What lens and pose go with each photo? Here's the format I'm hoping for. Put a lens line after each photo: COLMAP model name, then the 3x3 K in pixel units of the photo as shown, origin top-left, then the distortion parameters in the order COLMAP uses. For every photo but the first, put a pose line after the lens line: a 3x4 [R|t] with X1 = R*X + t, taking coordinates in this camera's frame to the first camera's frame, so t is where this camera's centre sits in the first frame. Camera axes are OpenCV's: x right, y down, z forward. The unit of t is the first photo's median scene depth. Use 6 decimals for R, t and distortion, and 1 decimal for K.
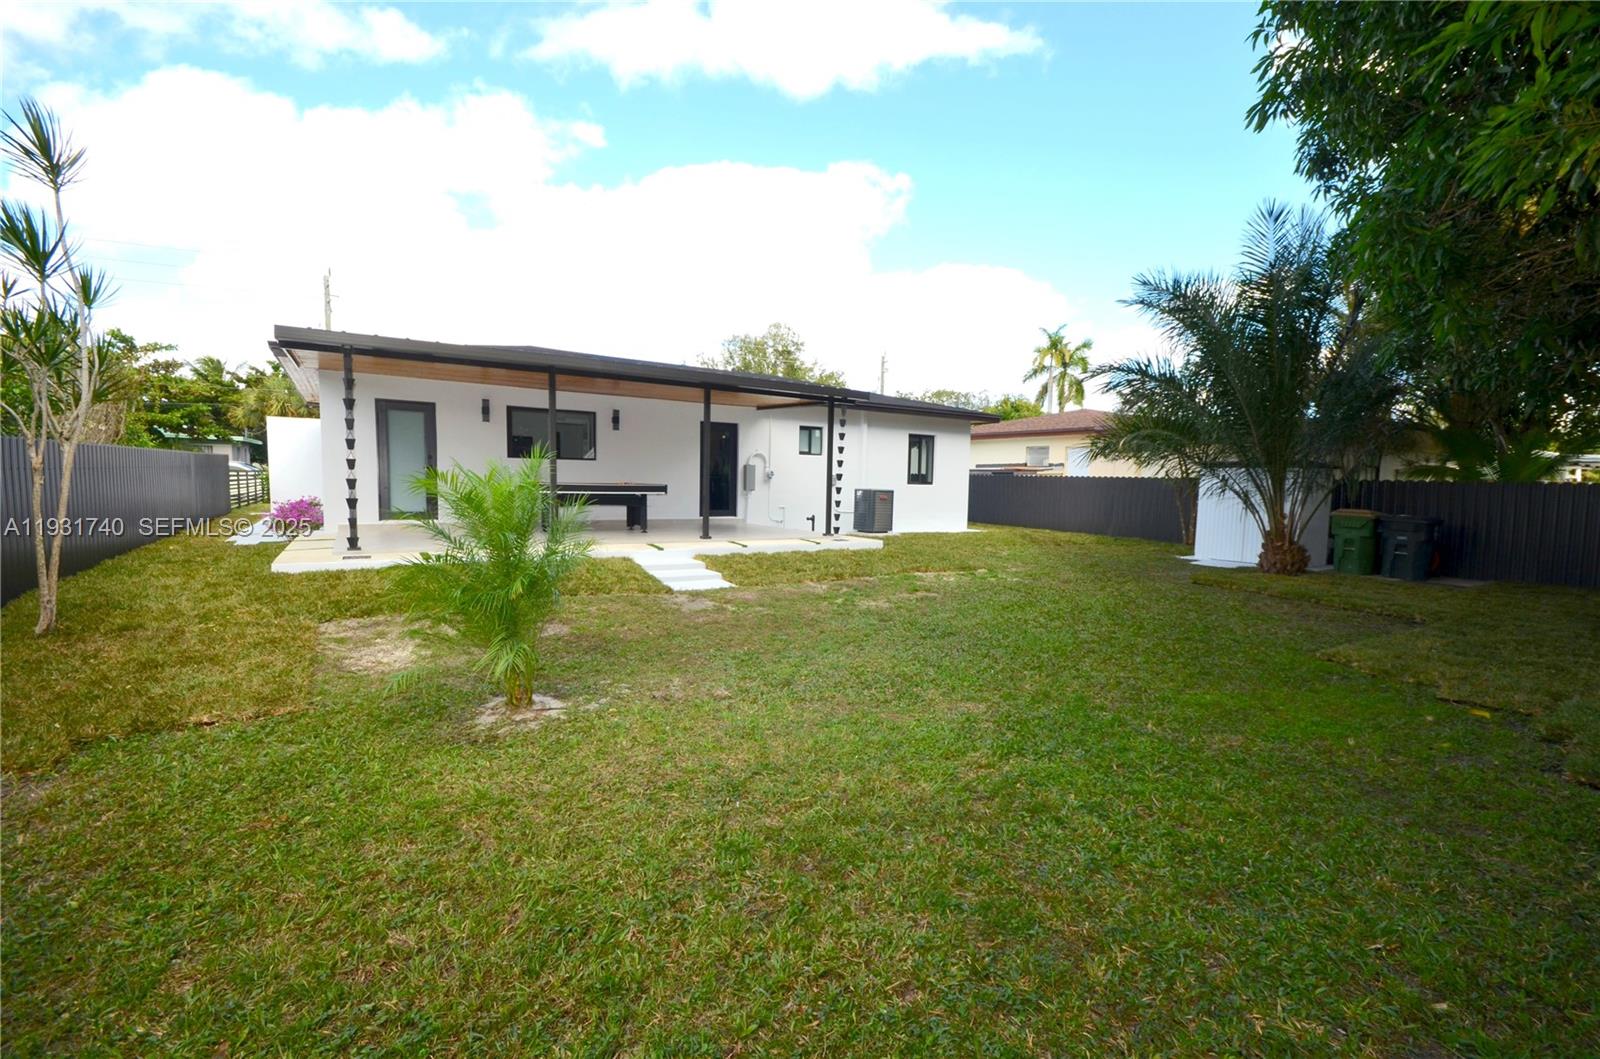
lens RADIAL K [[705.4, 0, 815.5], [0, 705.4, 538.2], [0, 0, 1]] dist [-0.002064, -0.001584]
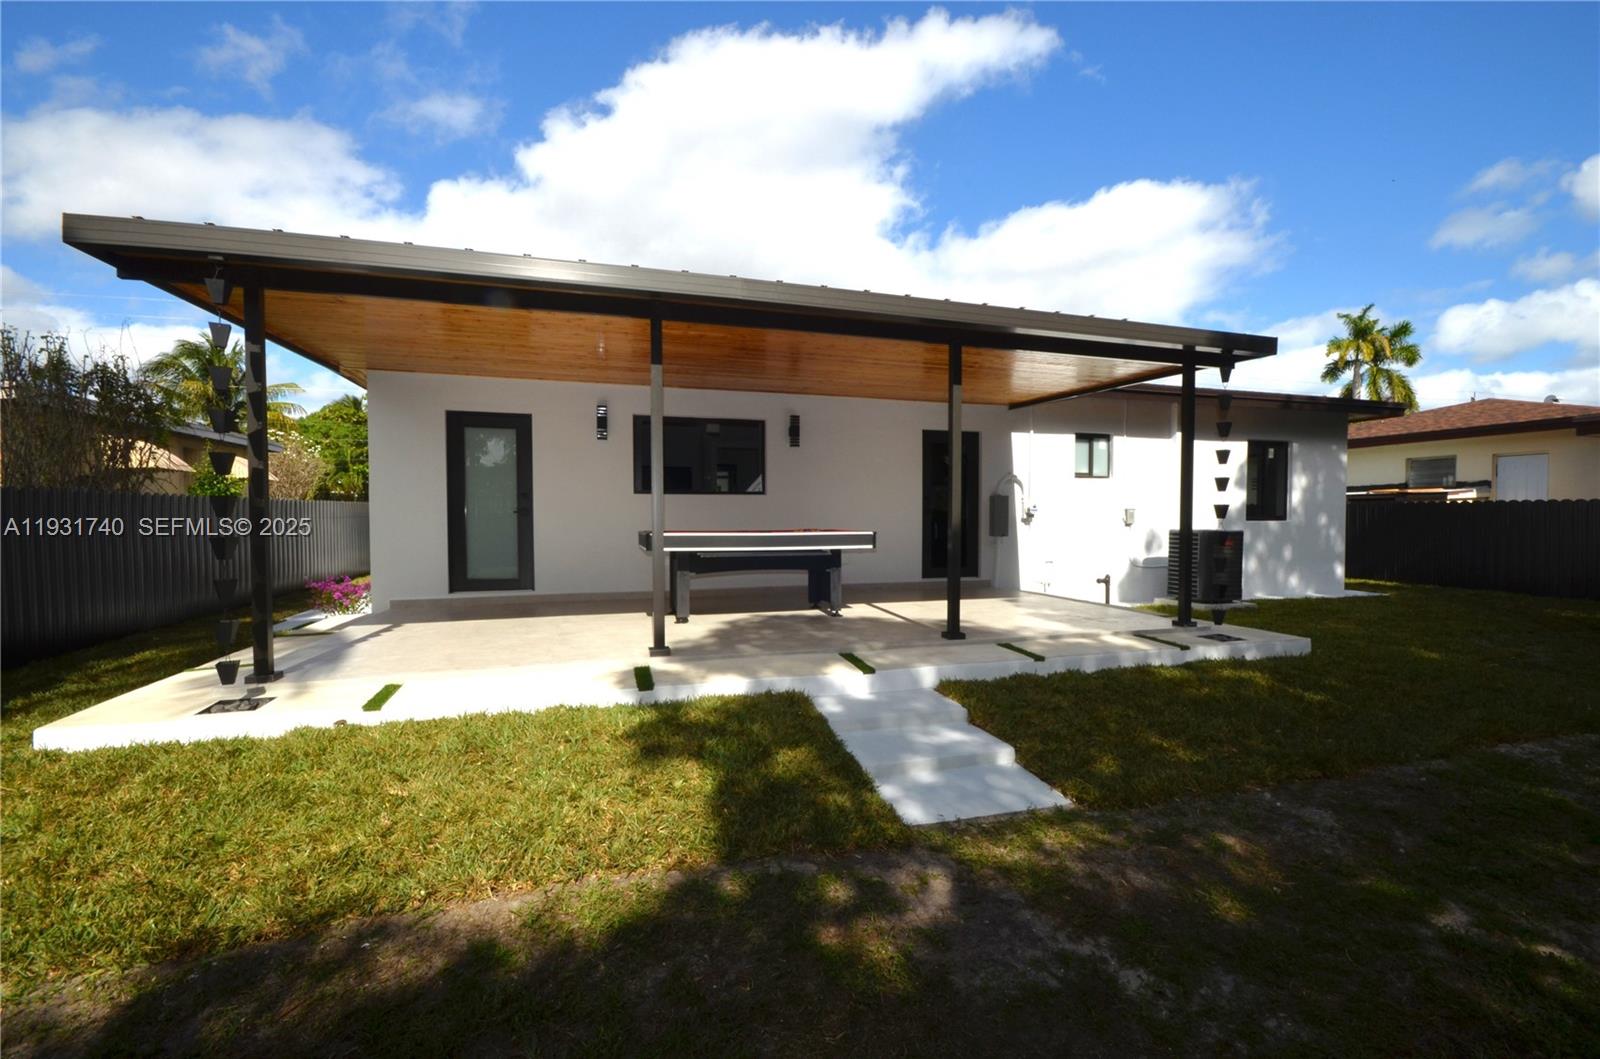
lens RADIAL K [[705.4, 0, 815.5], [0, 705.4, 538.2], [0, 0, 1]] dist [-0.002064, -0.001584]
pose [[0.962995, -0.014517, -0.269129, -0.082499], [0.000026, 0.998553, -0.053769, -0.031532], [0.269520, 0.051772, 0.961602, 0.348858]]
